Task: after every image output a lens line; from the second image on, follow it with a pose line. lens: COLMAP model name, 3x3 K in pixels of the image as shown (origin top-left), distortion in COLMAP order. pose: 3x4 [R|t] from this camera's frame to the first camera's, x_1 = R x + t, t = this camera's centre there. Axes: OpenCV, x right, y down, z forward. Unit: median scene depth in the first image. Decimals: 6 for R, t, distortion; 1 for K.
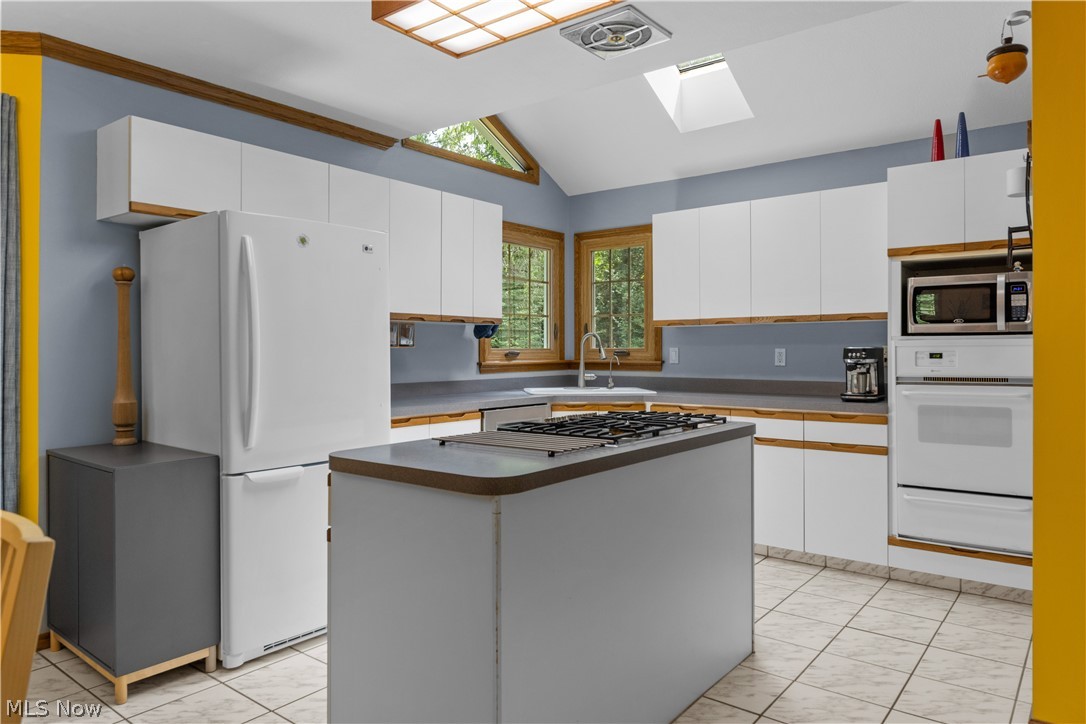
lens RADIAL K [[720.9, 0, 540.0], [0, 720.9, 352.1], [0, 0, 1]] dist [-0.003952, -0.012805]
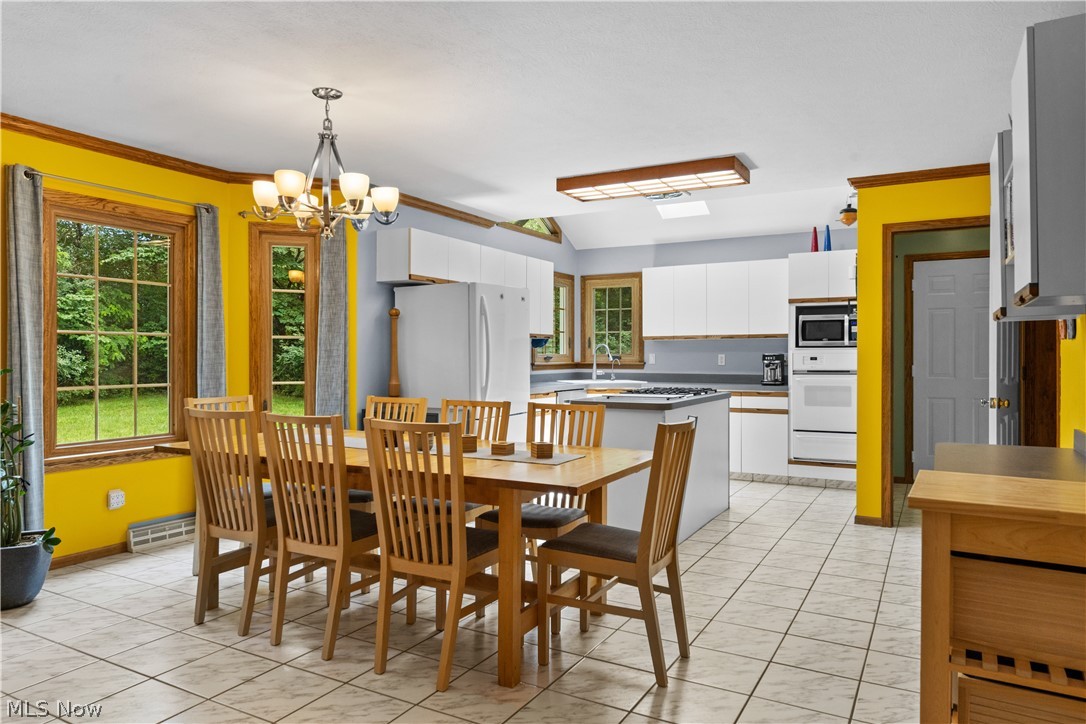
lens RADIAL K [[720.9, 0, 543.4], [0, 720.9, 365.6], [0, 0, 1]] dist [-0.003952, -0.012805]
pose [[0.987548, -0.000523, 0.157315, -0.398994], [-0.000984, 0.999954, 0.009504, 0.005752], [-0.157313, -0.009540, 0.987503, -0.672396]]
